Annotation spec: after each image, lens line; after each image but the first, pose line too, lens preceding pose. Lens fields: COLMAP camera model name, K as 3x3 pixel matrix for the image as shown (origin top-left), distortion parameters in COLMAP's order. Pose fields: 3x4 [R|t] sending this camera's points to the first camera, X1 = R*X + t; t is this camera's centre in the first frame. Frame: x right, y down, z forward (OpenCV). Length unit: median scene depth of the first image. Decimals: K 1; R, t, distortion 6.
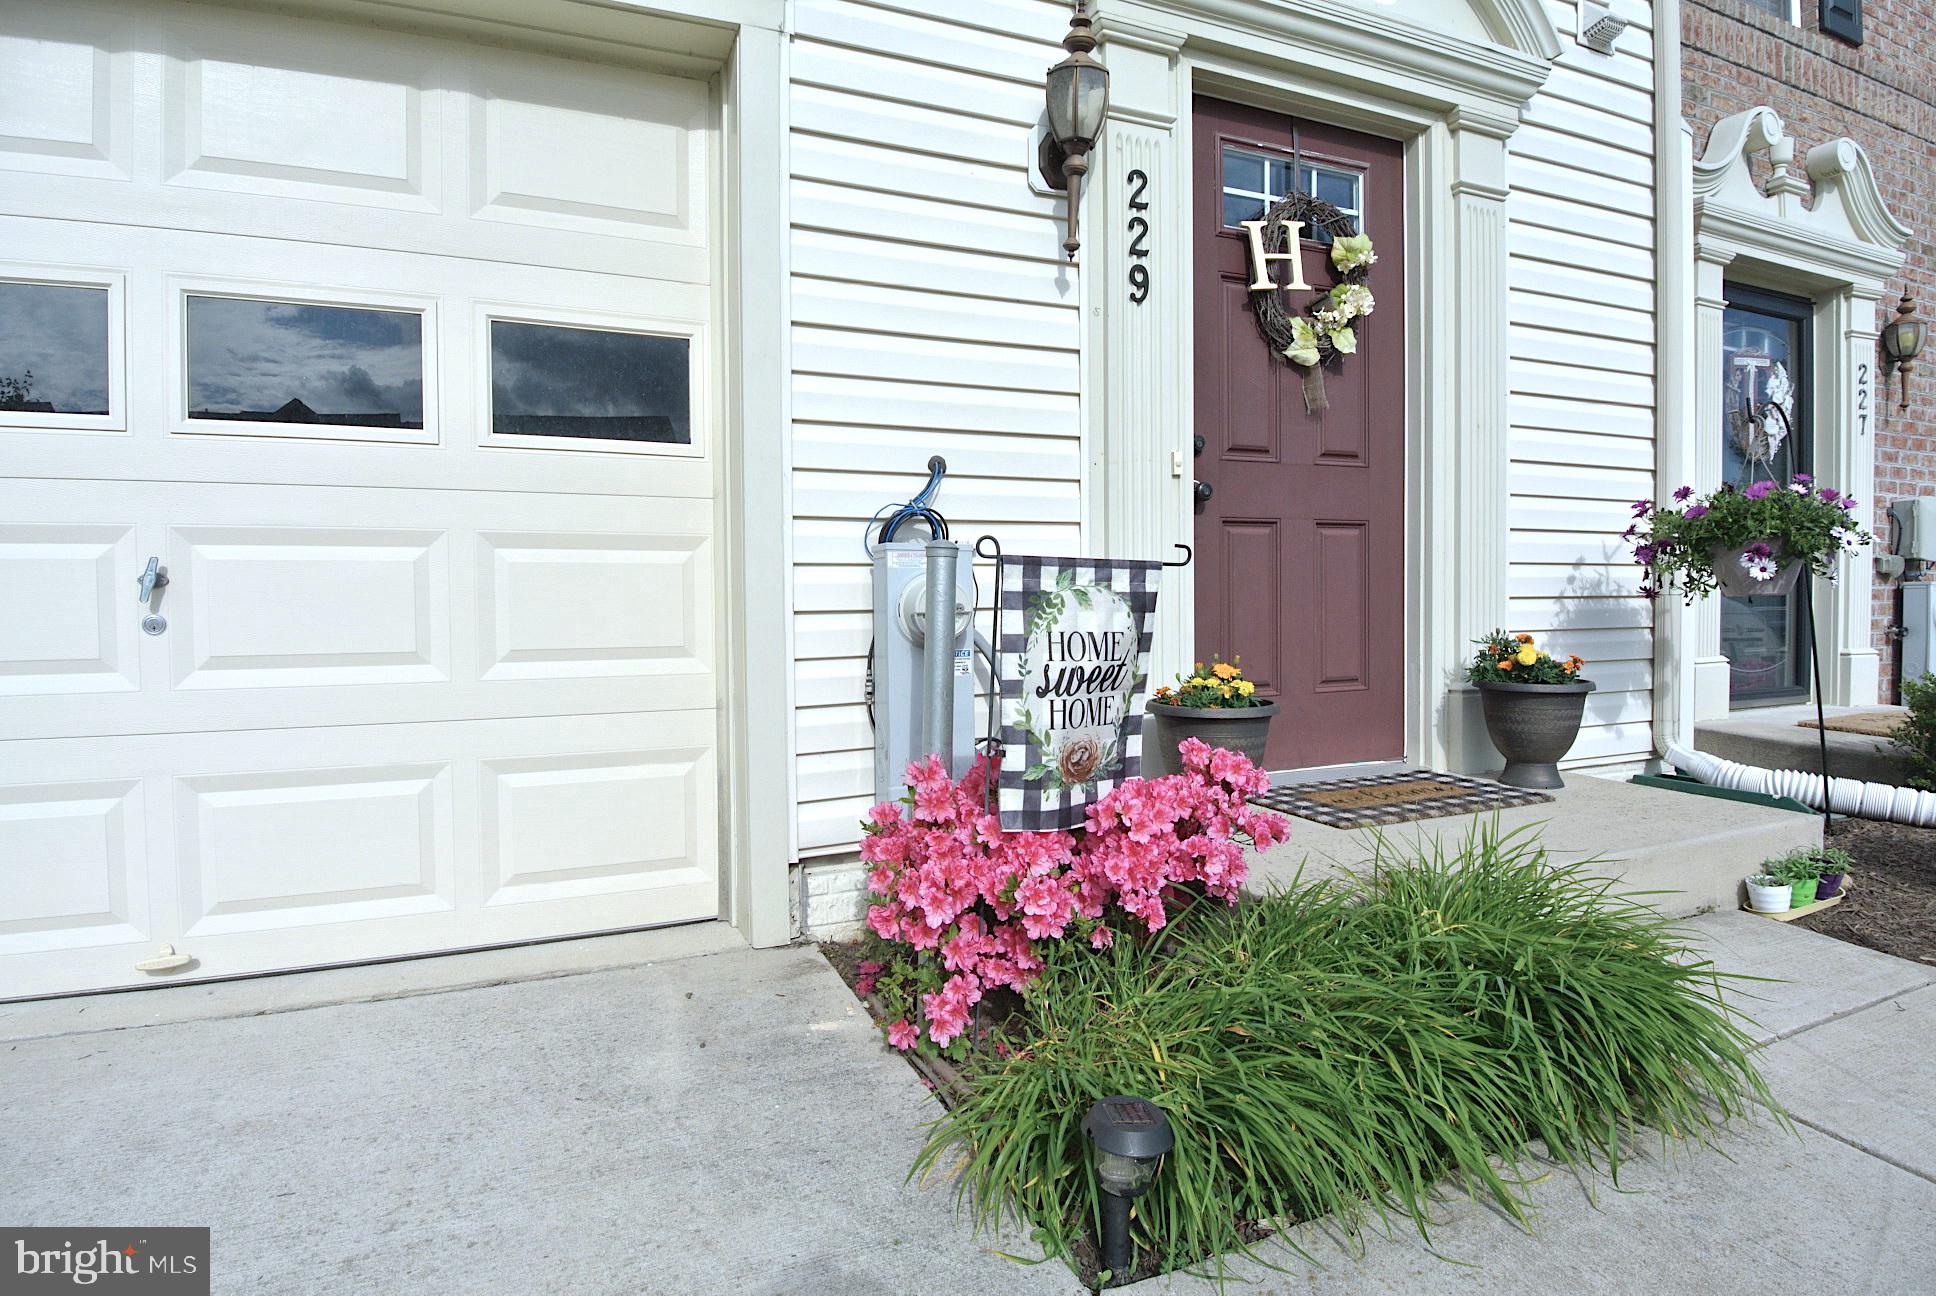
lens RADIAL K [[1009.0, 0, 969.1], [0, 1009.0, 634.5], [0, 0, 1]] dist [0.002242, -0.041686]
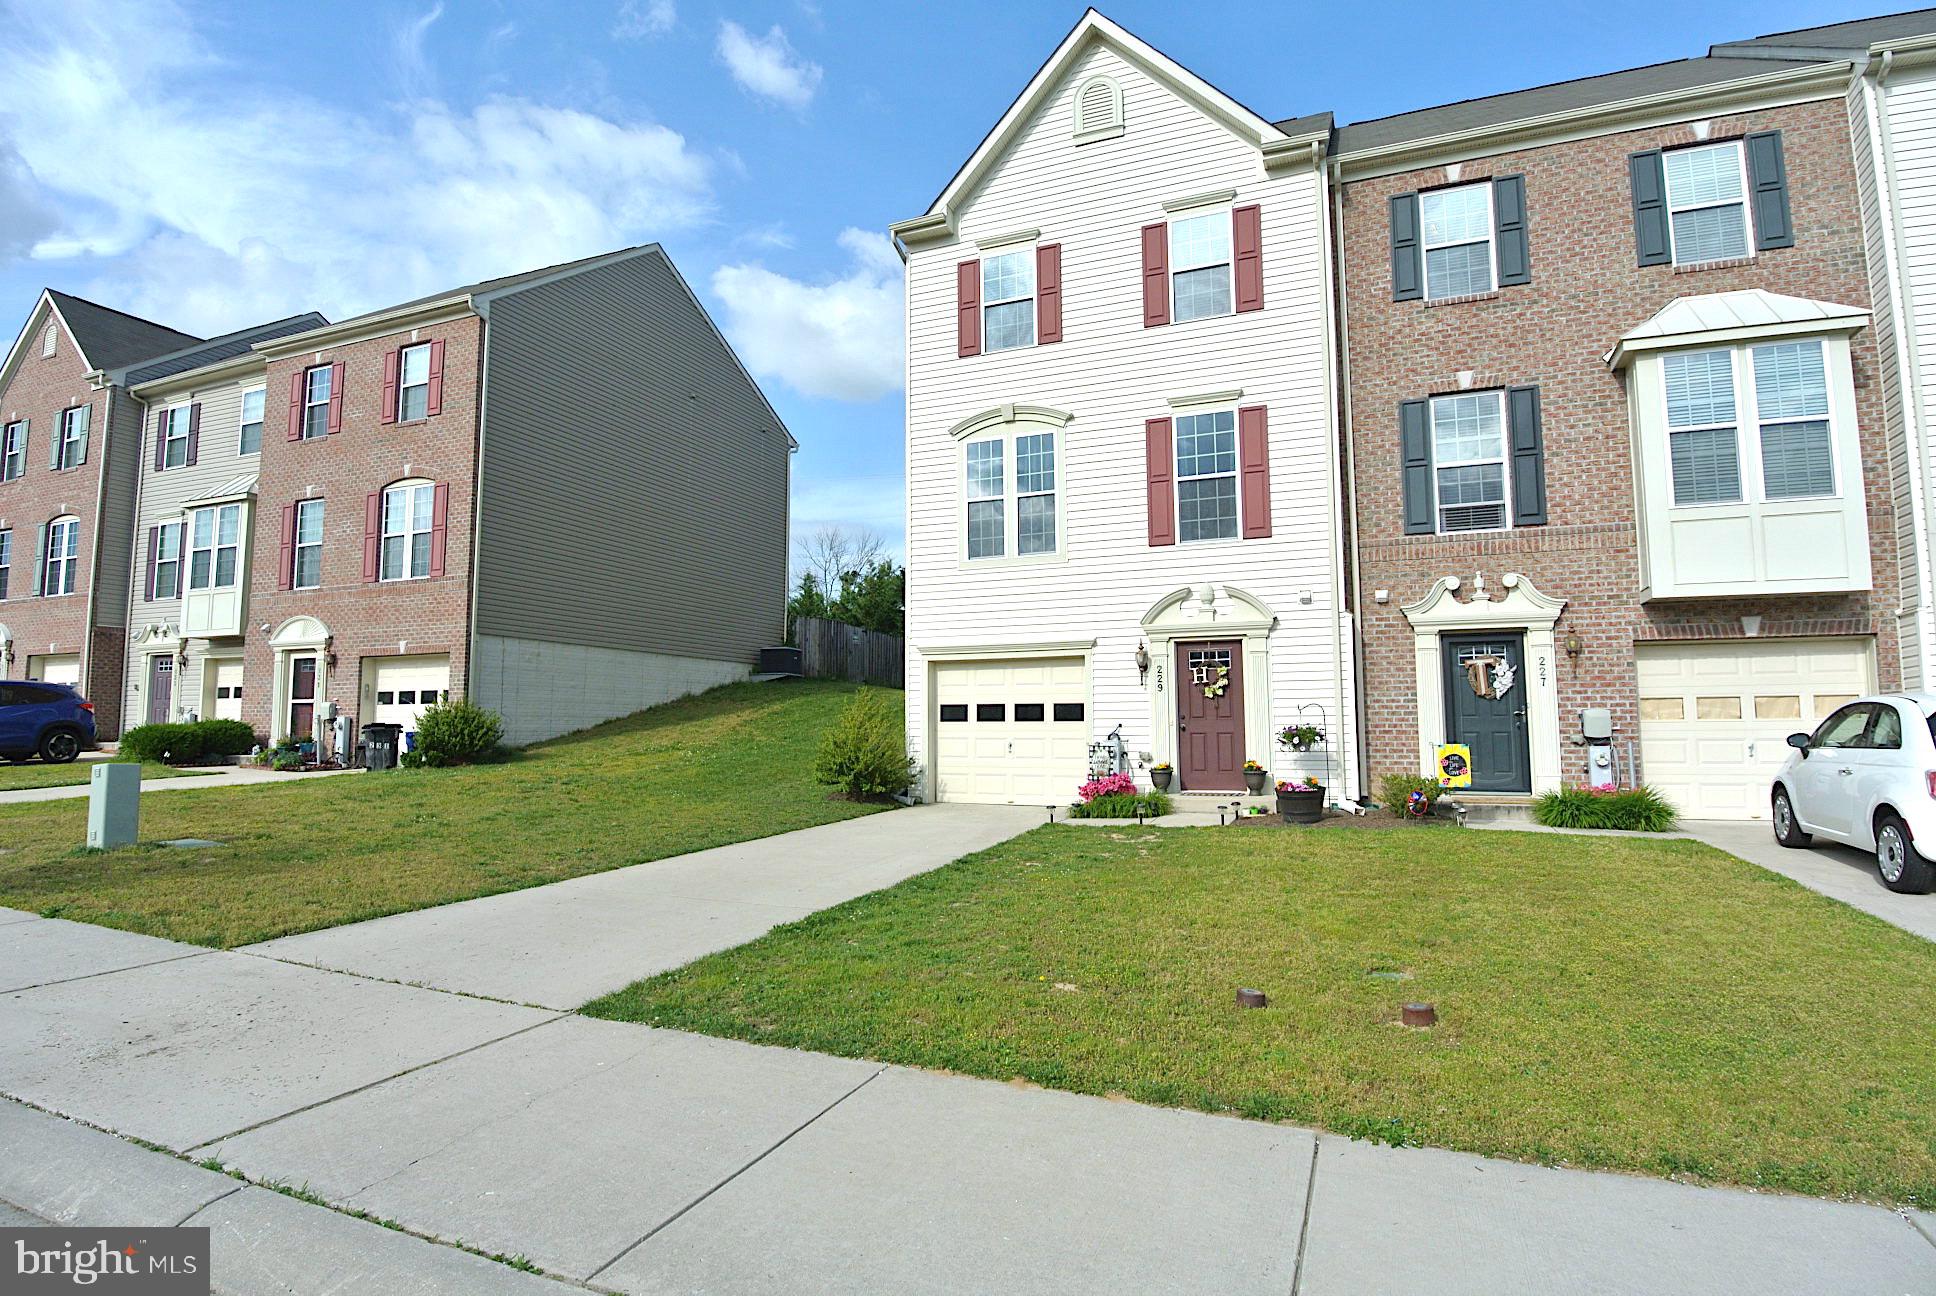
lens RADIAL K [[1009.0, 0, 969.1], [0, 1009.0, 634.5], [0, 0, 1]] dist [0.002242, -0.041686]
pose [[0.703182, -0.060513, -0.708430, 3.340844], [-0.027847, 0.993263, -0.112484, -0.017758], [0.710465, 0.098824, 0.696760, -3.488480]]
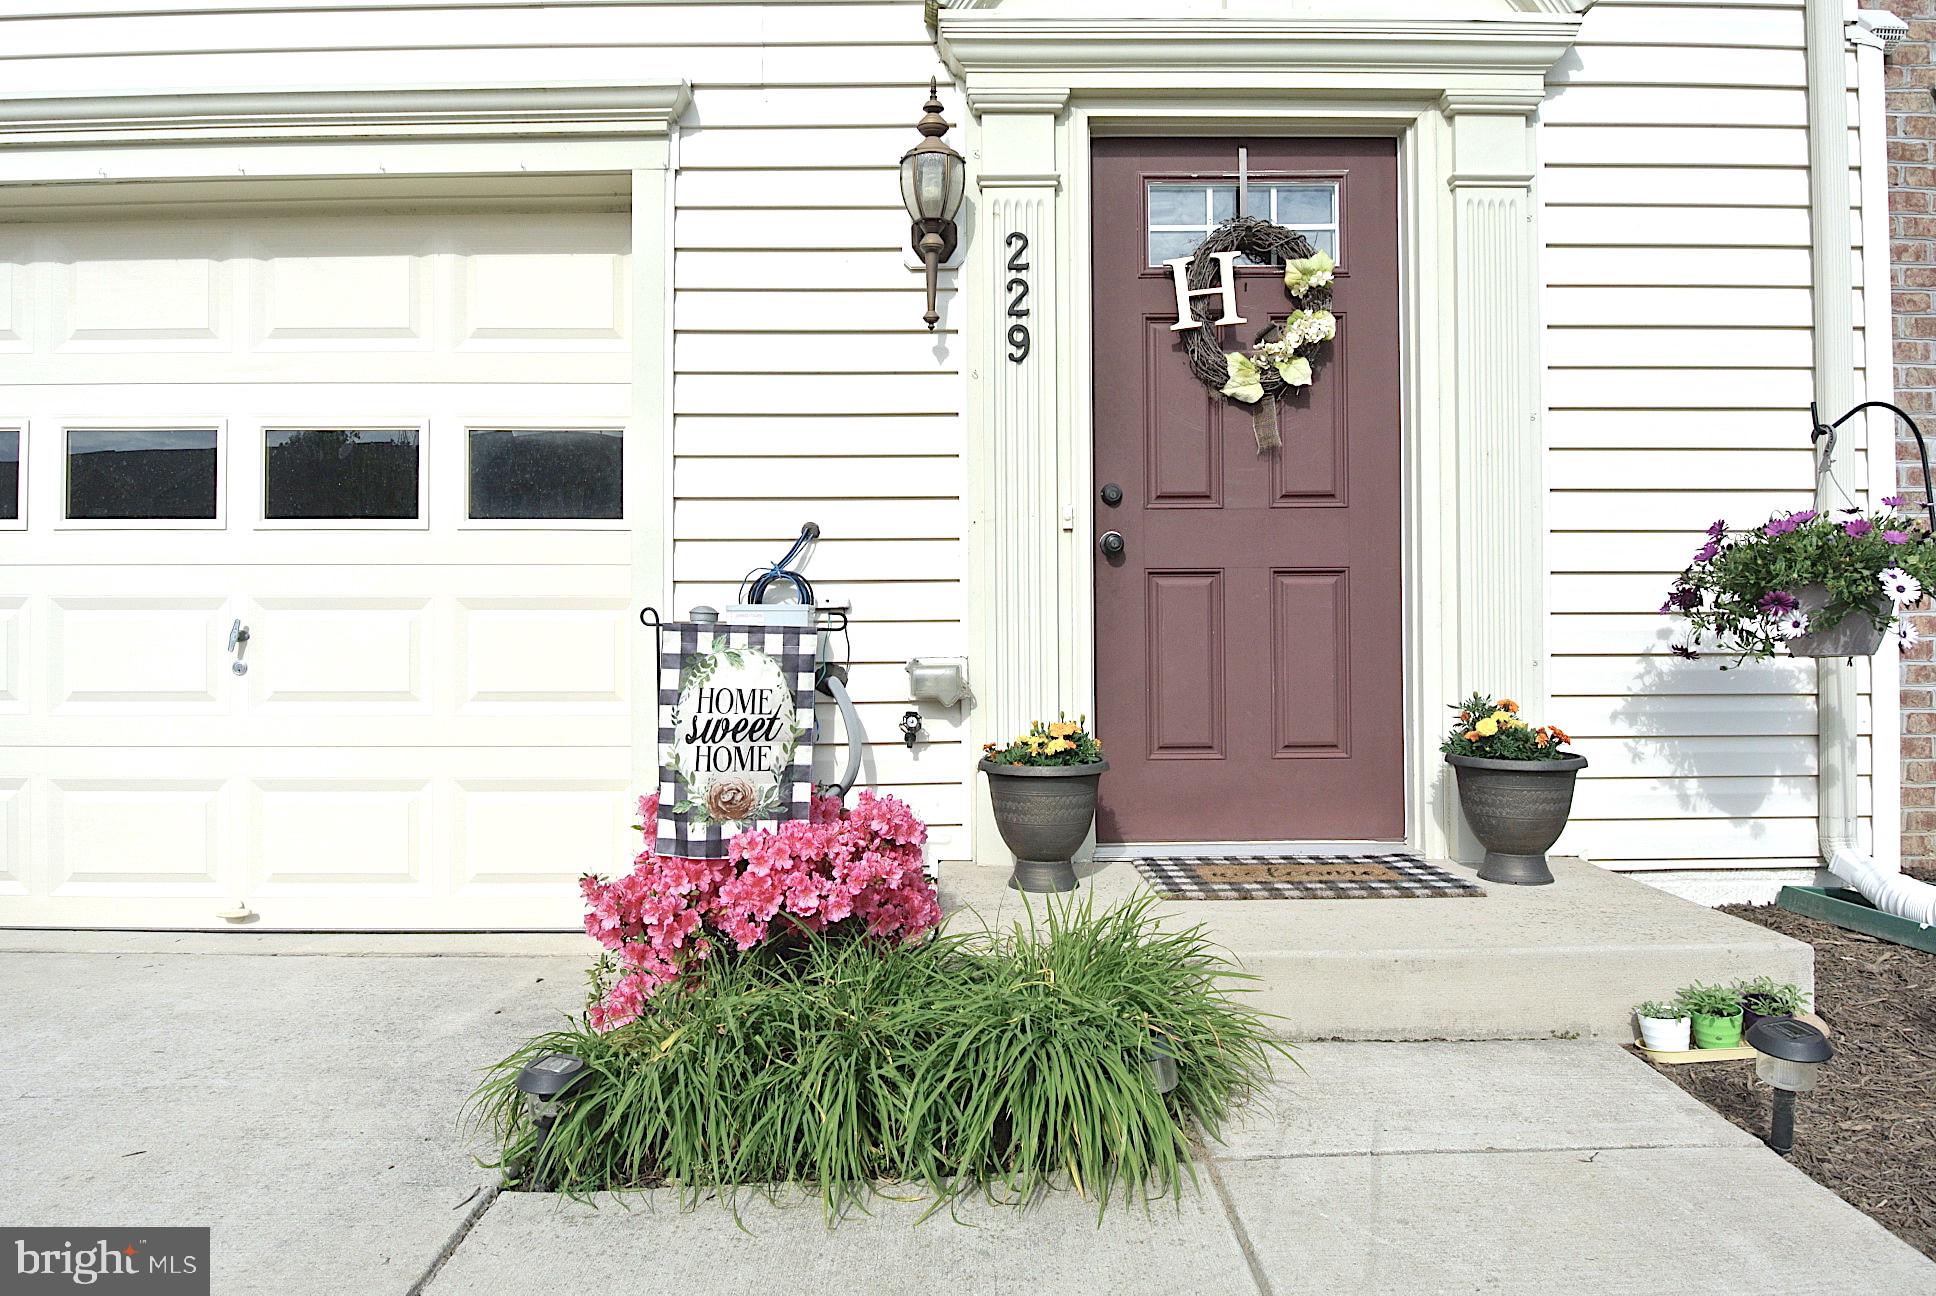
lens RADIAL K [[1156.5, 0, 960.6], [0, 1156.5, 638.3], [0, 0, 1]] dist [0.004986, -0.038929]
pose [[0.923692, 0.005432, -0.383098, 0.605305], [-0.018105, 0.999401, -0.029482, -0.018176], [0.382709, 0.034168, 0.923237, -0.089580]]
